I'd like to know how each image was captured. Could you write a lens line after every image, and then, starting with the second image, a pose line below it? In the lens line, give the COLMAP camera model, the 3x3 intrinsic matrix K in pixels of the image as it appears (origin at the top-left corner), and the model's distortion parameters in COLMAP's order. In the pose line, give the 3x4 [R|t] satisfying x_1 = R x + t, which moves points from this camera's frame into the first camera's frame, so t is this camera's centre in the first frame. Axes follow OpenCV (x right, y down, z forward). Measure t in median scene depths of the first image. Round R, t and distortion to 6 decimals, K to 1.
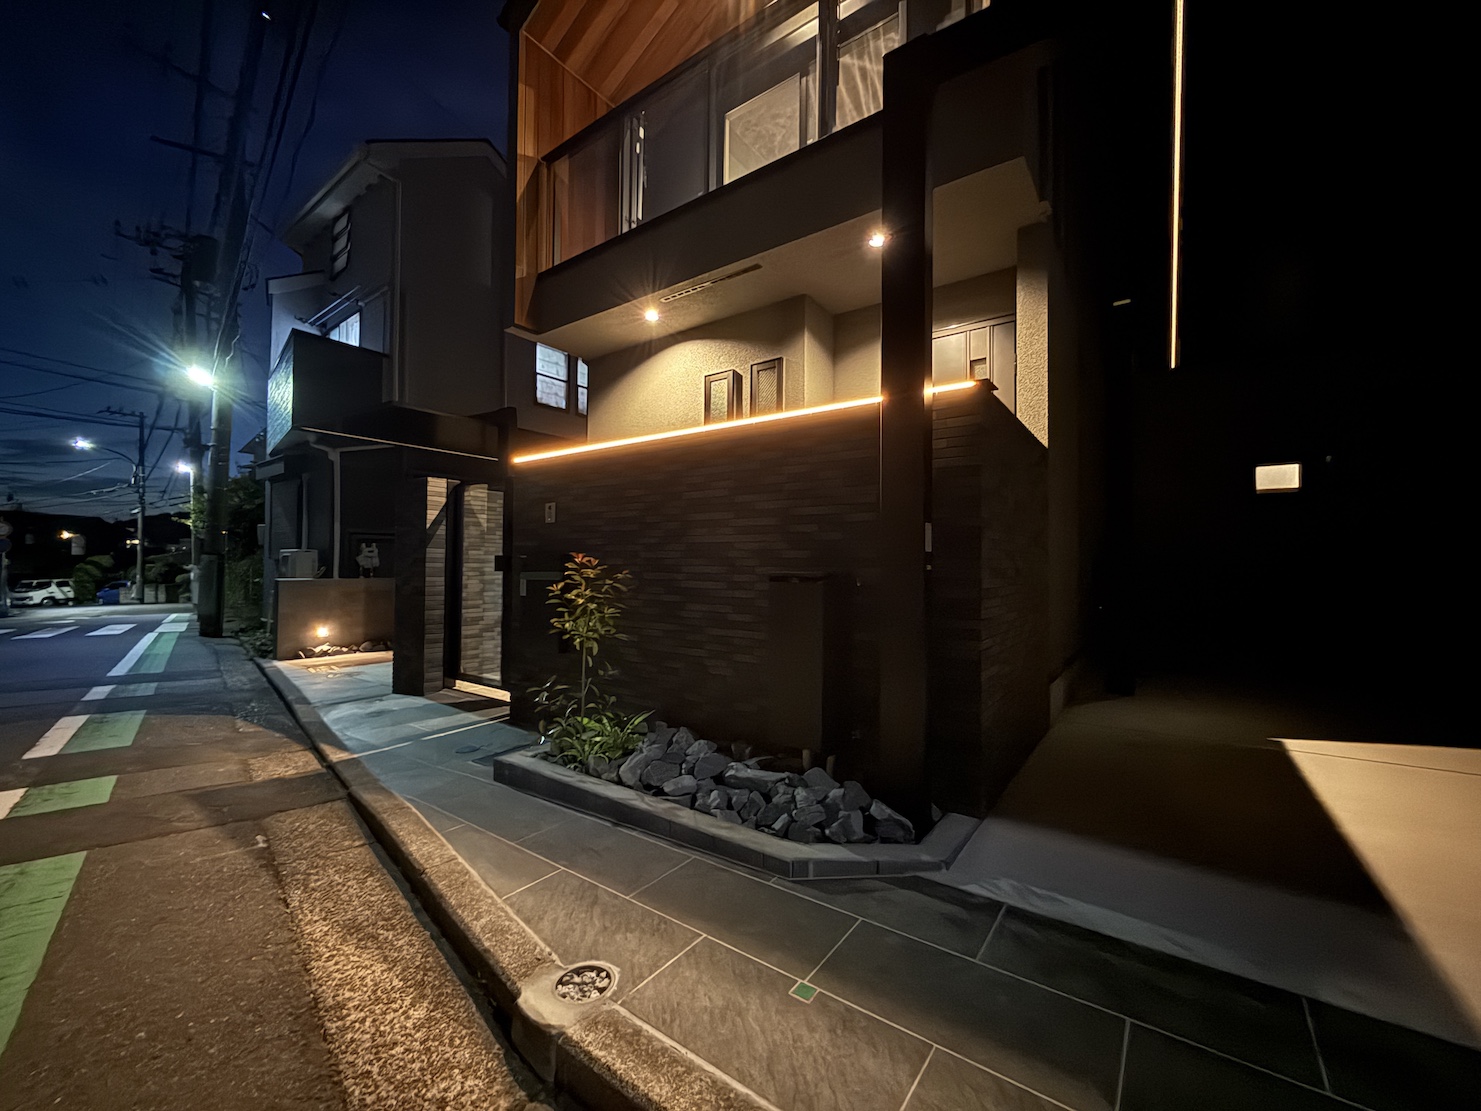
lens RADIAL K [[590.2, 0, 735.4], [0, 590.2, 557.1], [0, 0, 1]] dist [-0.000979, 0.000280]
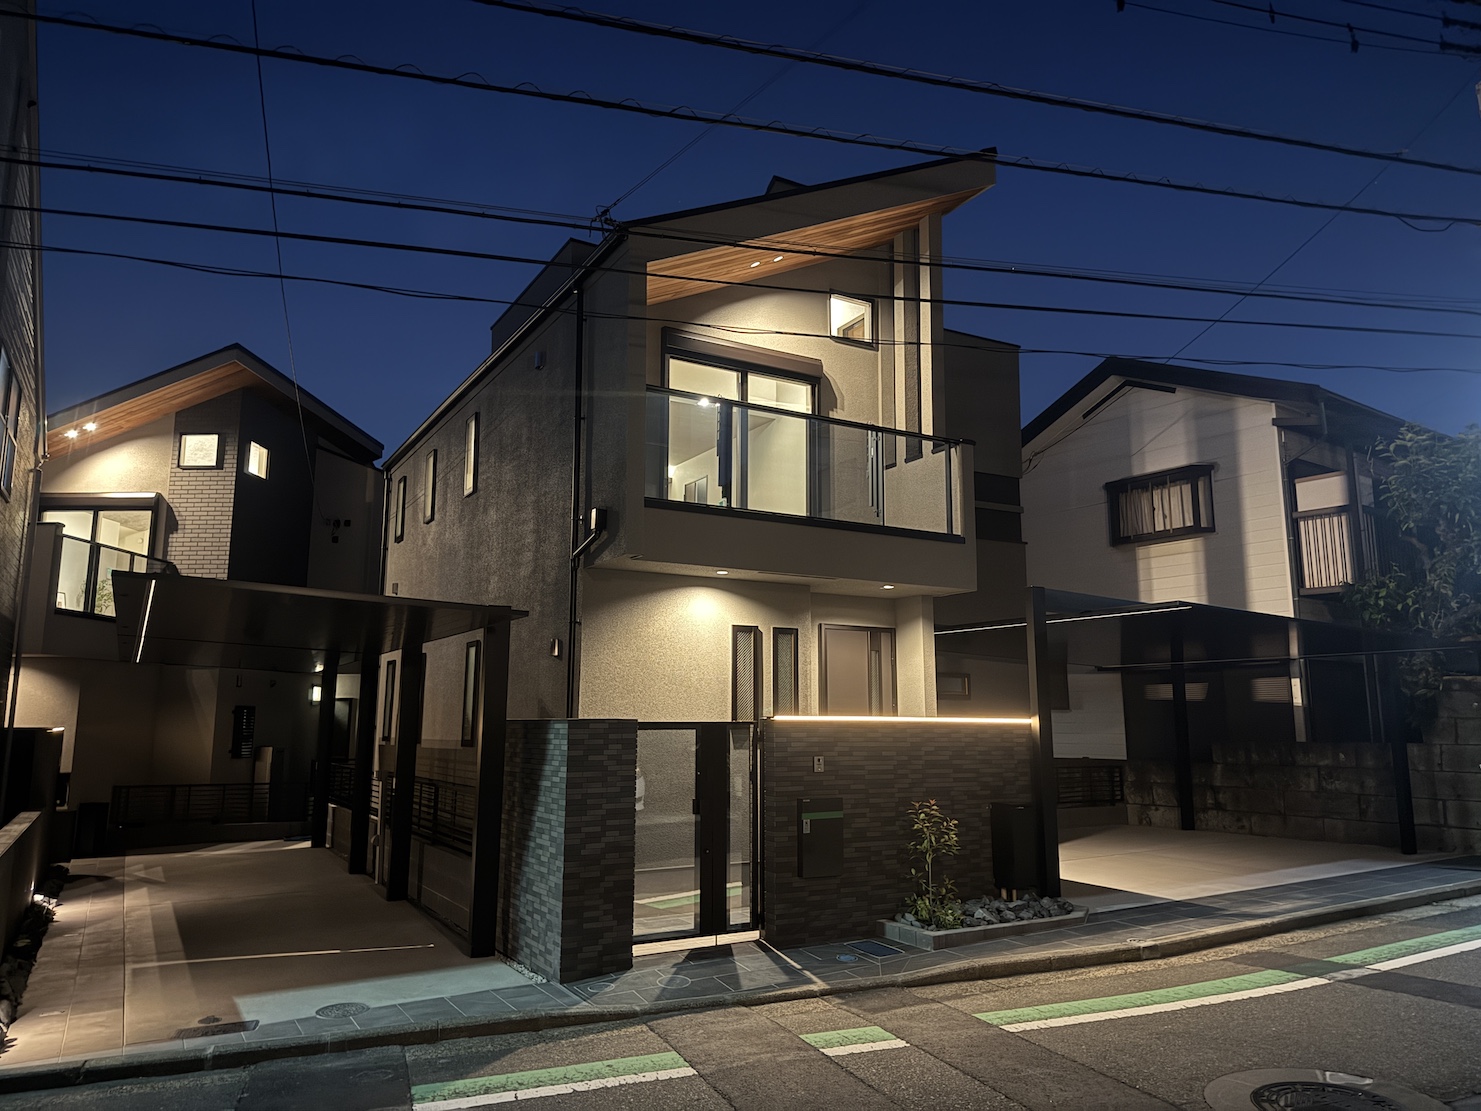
lens RADIAL K [[1041.2, 0, 744.7], [0, 1041.2, 556.4], [0, 0, 1]] dist [0.008096, -0.003463]
pose [[0.396086, 0.140587, 0.907387, -1.844279], [-0.013728, 0.989005, -0.147240, -0.138249], [-0.918111, 0.045864, 0.393662, 0.174311]]
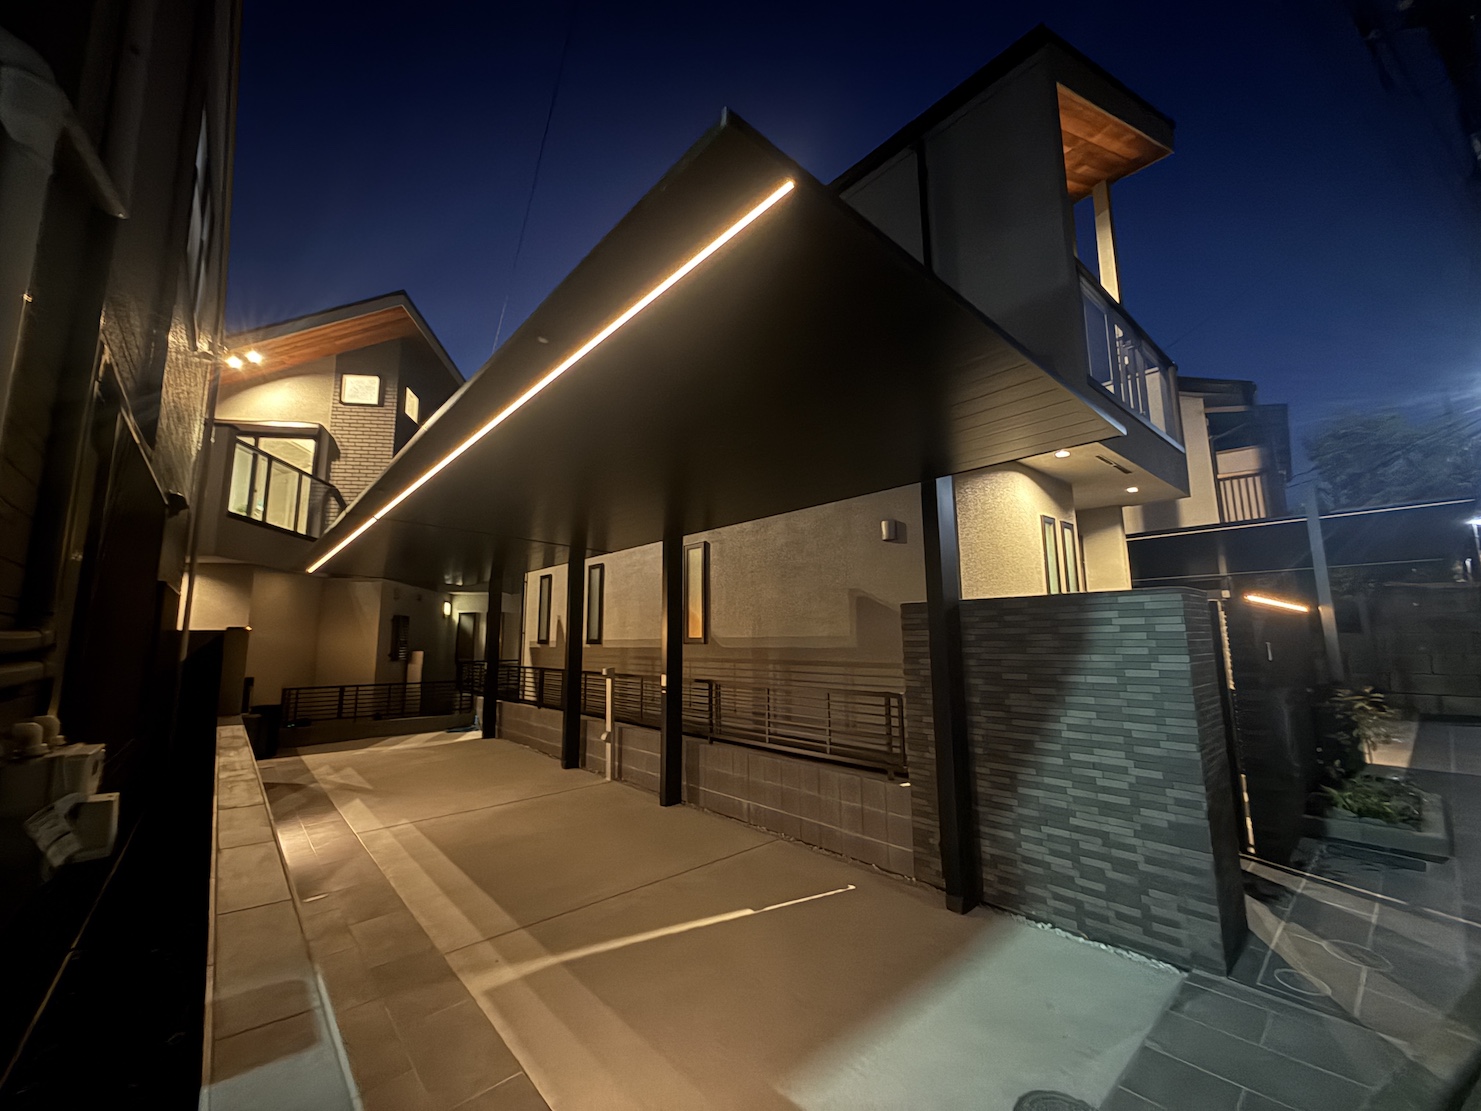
lens RADIAL K [[590.2, 0, 743.3], [0, 590.2, 553.1], [0, 0, 1]] dist [-0.000979, 0.000280]
pose [[0.213826, 0.130901, 0.968062, -1.237467], [-0.004327, 0.991098, -0.133061, -0.077897], [-0.976862, 0.024263, 0.212489, 1.296523]]
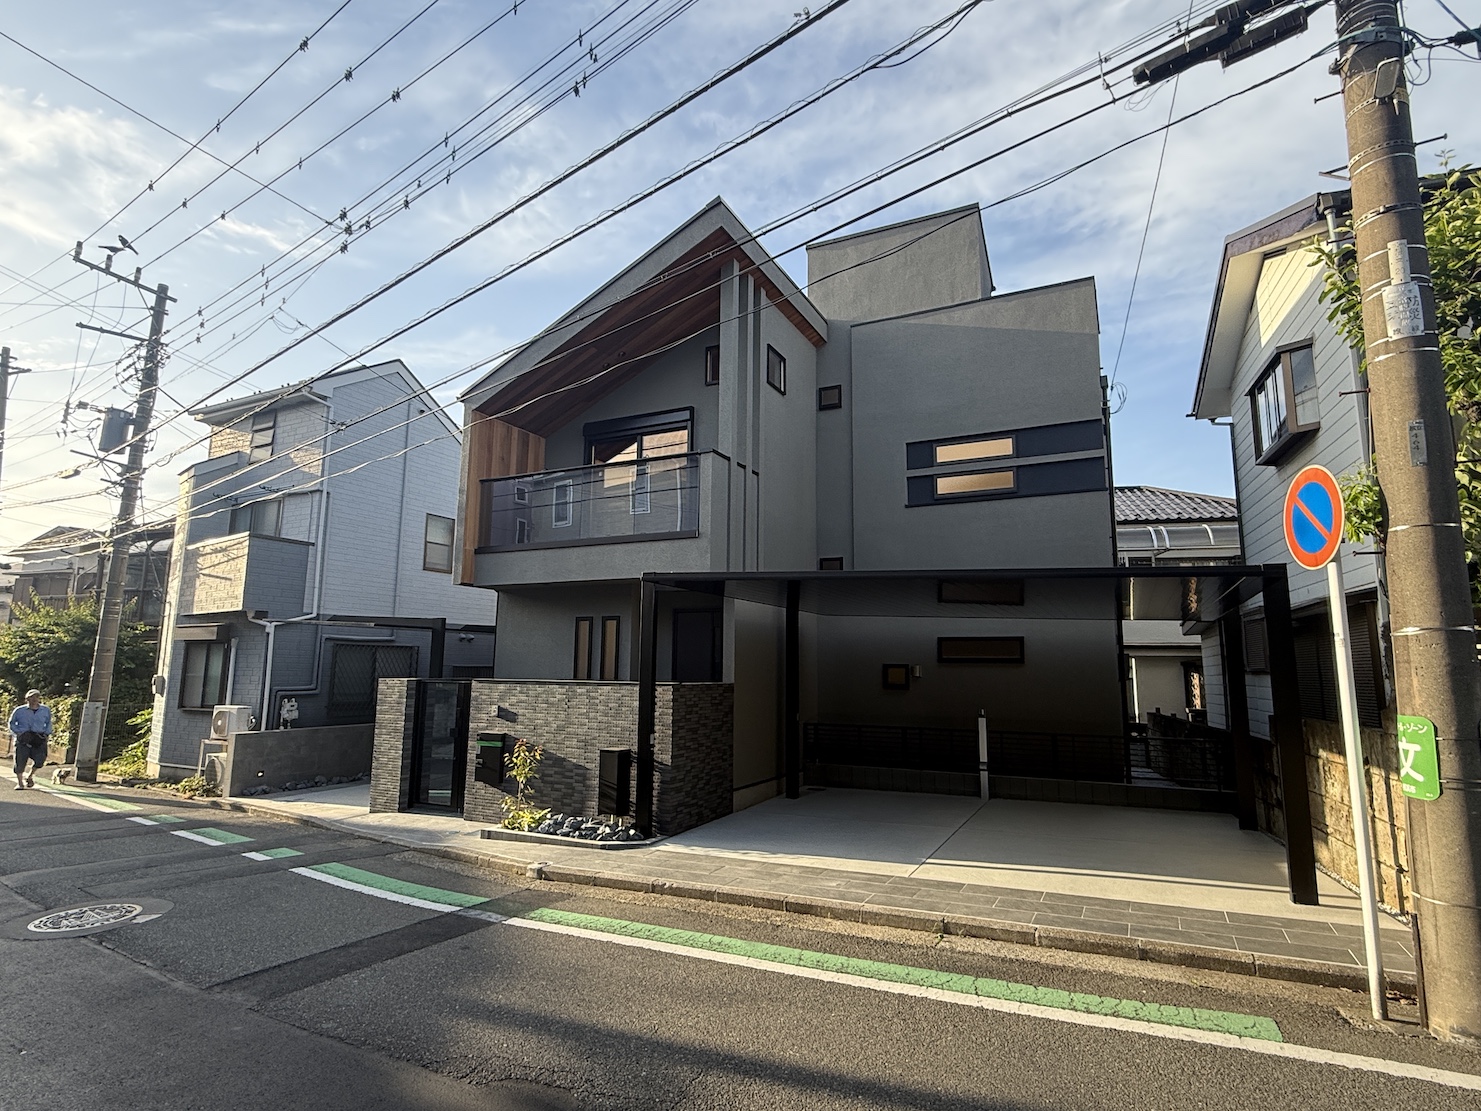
lens RADIAL K [[776.5, 0, 738.9], [0, 776.5, 557.3], [0, 0, 1]] dist [0.001003, 0.000117]
pose [[0.985027, 0.026442, 0.170361, 0.025547], [-0.004732, 0.991943, -0.126600, -0.190618], [-0.172336, 0.123899, 0.977215, -1.289041]]
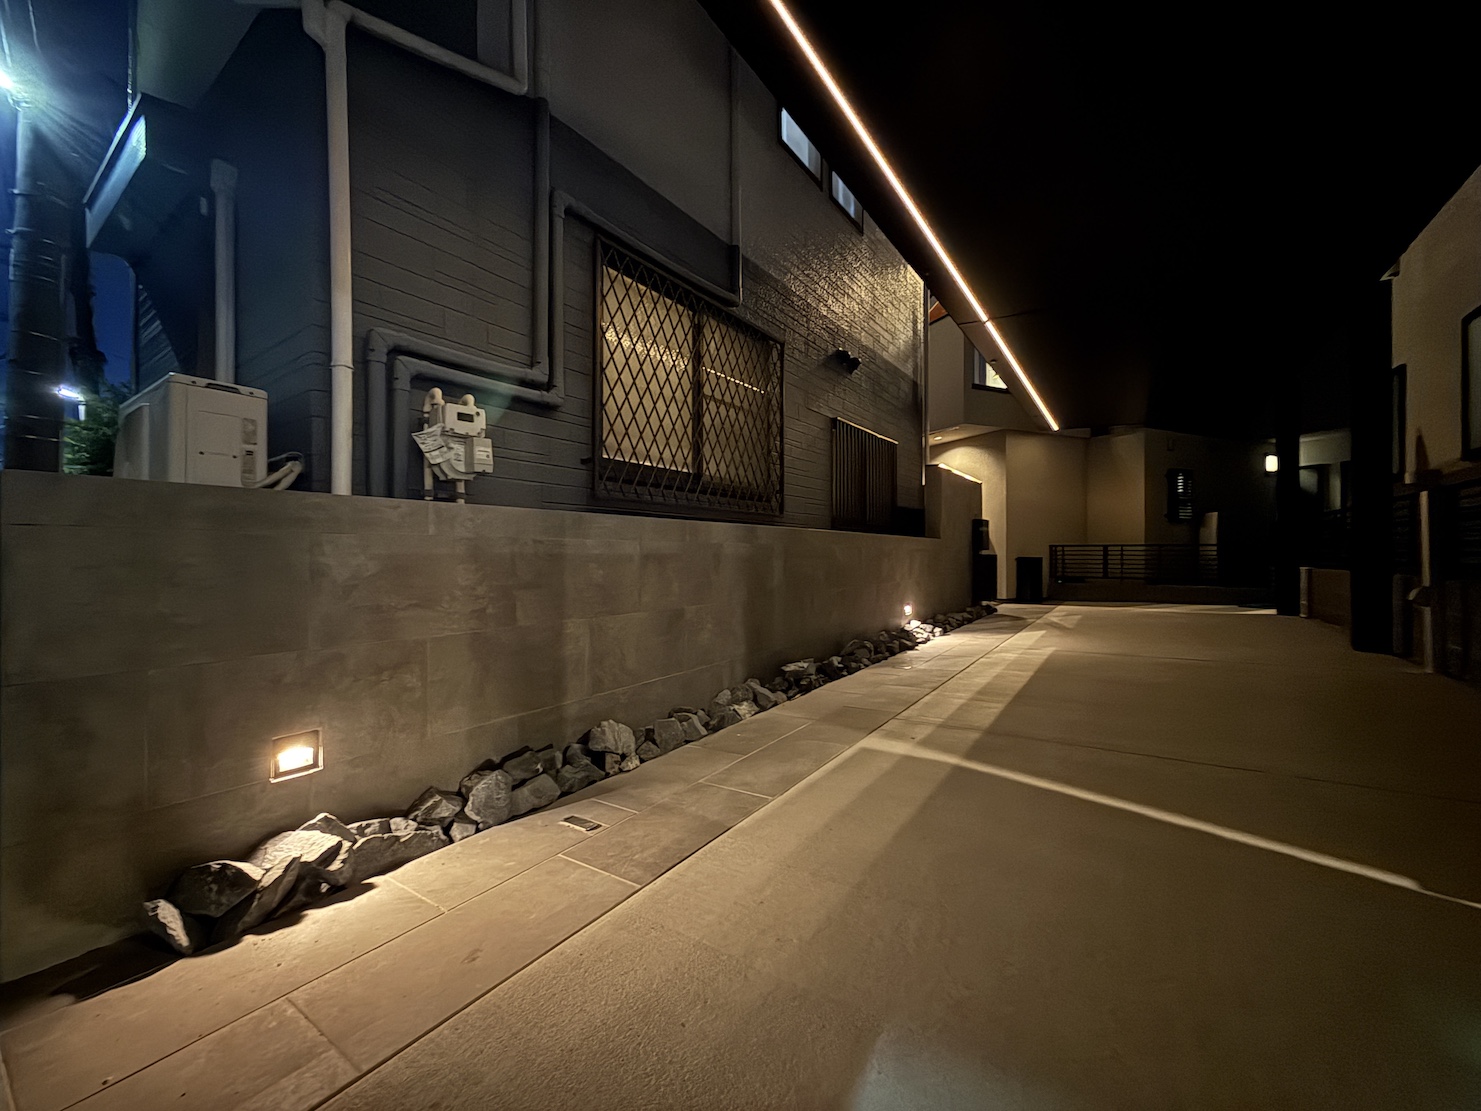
lens RADIAL K [[590.2, 0, 729.3], [0, 590.2, 553.9], [0, 0, 1]] dist [-0.000979, 0.000280]
pose [[0.999531, -0.012463, 0.027959, -0.829334], [0.012061, 0.999822, 0.014491, 0.086841], [-0.028134, -0.014147, 0.999504, 1.186373]]
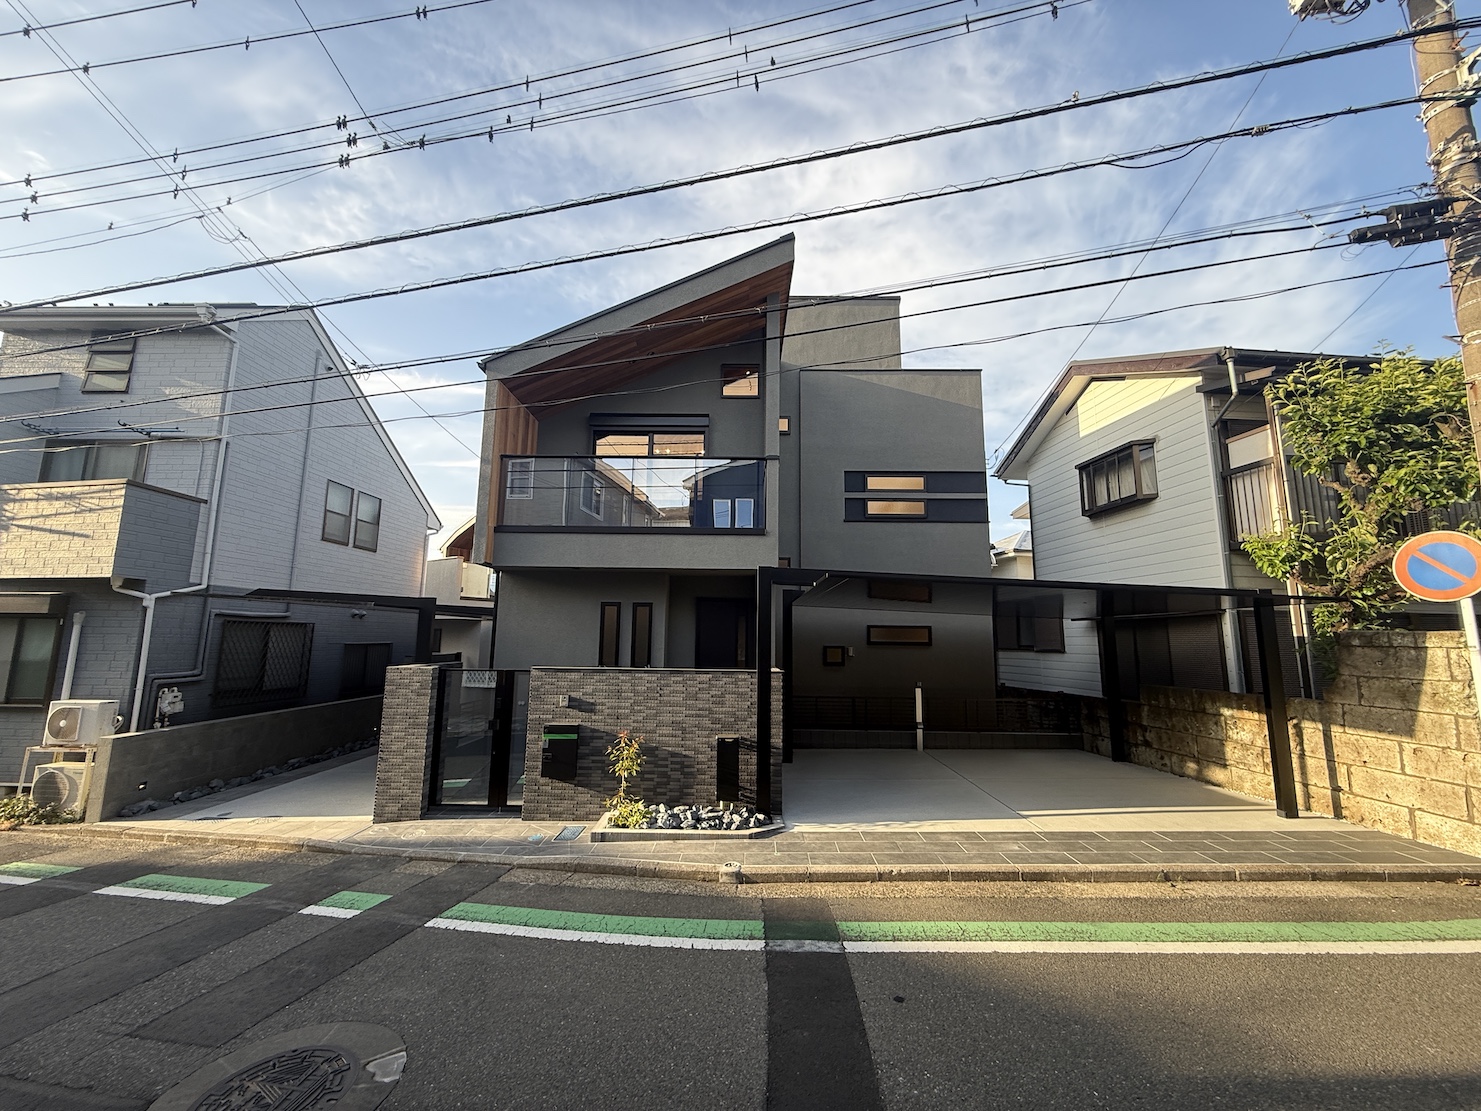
lens RADIAL K [[590.2, 0, 735.9], [0, 590.2, 555.8], [0, 0, 1]] dist [-0.000979, 0.000280]
pose [[0.811639, 0.084474, 0.578019, -0.732511], [-0.015411, 0.992241, -0.123369, -0.227339], [-0.583955, 0.091223, 0.806644, -0.644603]]
